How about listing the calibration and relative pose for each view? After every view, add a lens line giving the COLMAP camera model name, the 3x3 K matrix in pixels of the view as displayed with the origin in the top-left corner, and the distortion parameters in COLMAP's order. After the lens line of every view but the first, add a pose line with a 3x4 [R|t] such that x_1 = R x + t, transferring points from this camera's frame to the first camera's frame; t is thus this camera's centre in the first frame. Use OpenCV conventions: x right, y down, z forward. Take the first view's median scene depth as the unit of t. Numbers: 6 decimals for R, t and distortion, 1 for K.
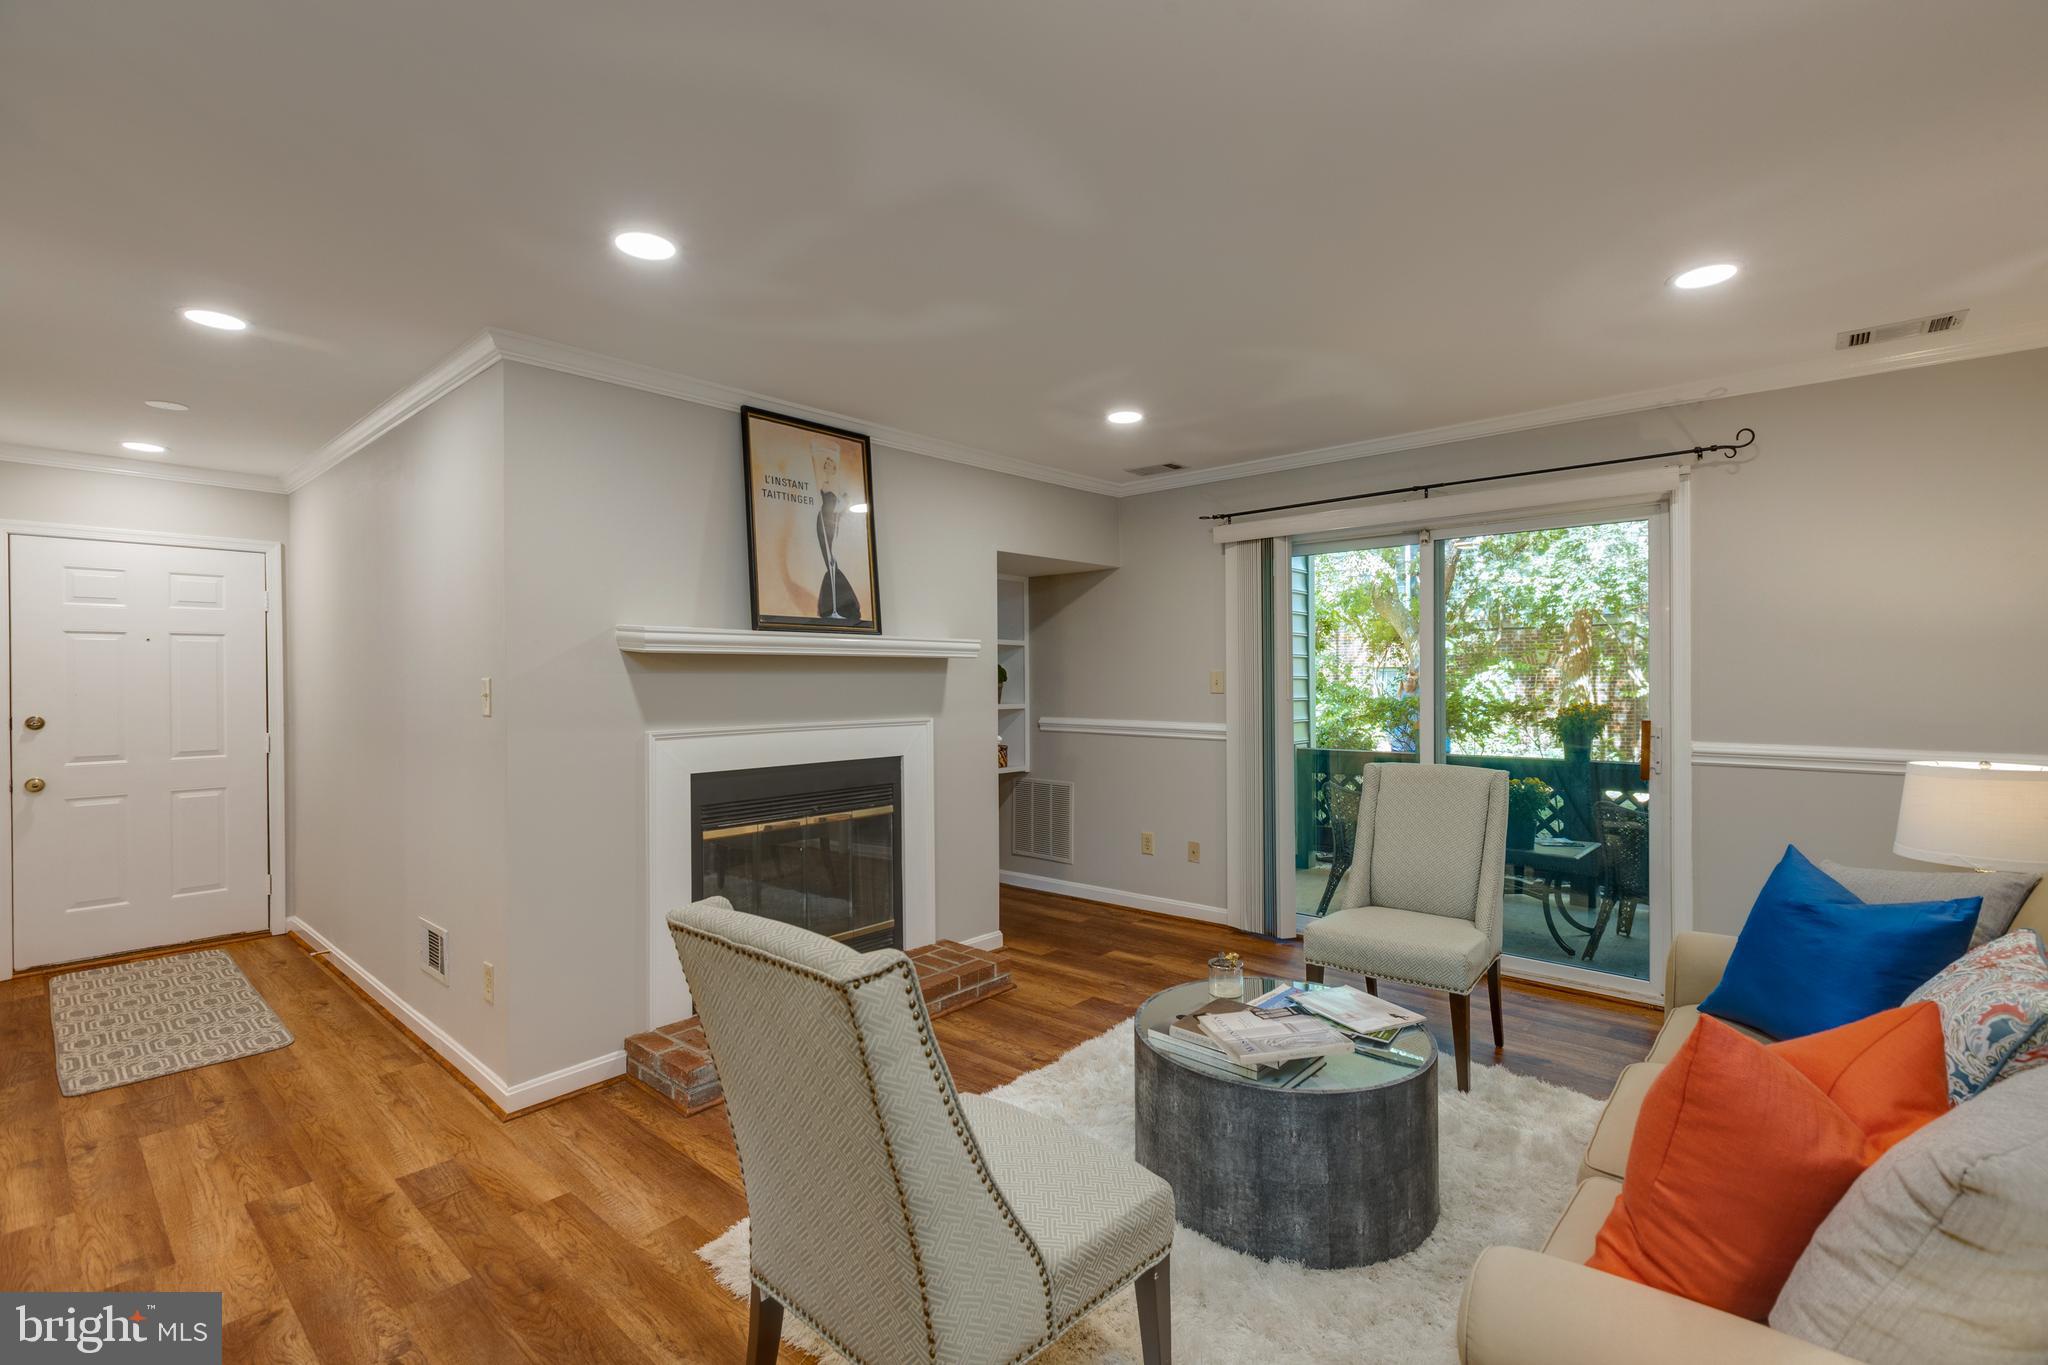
lens RADIAL K [[938.2, 0, 1031.2], [0, 938.2, 682.6], [0, 0, 1]] dist [-0.003743, 0.000545]
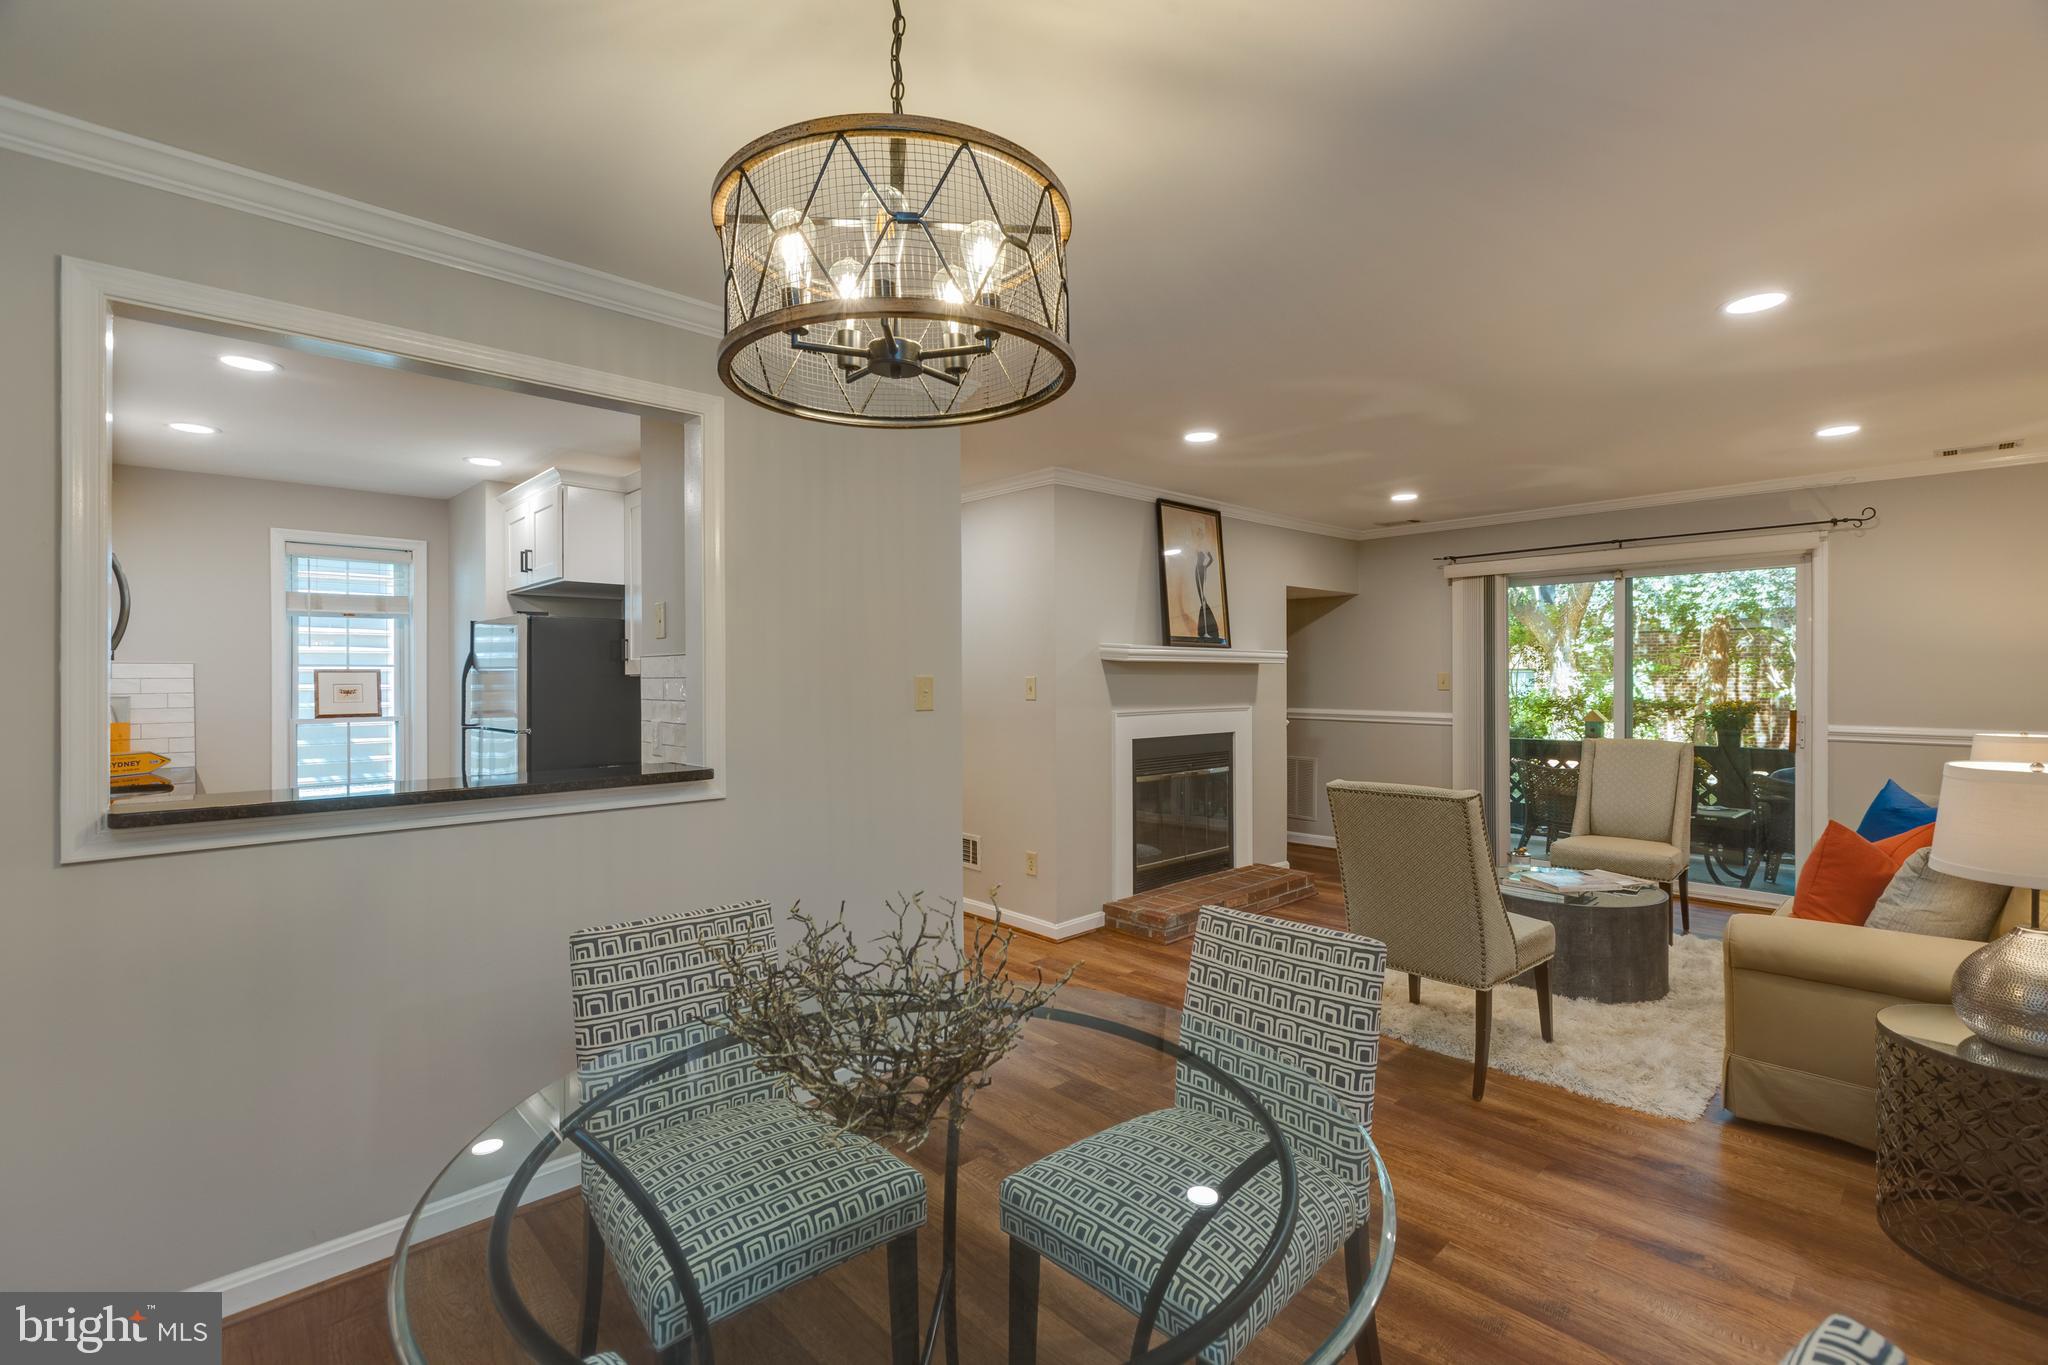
lens RADIAL K [[938.2, 0, 1024.4], [0, 938.2, 680.6], [0, 0, 1]] dist [-0.003743, 0.000545]
pose [[0.995247, 0.004044, -0.097299, -0.329401], [-0.004136, 0.999991, -0.000745, 0.002254], [0.097296, 0.001144, 0.995255, -0.472845]]
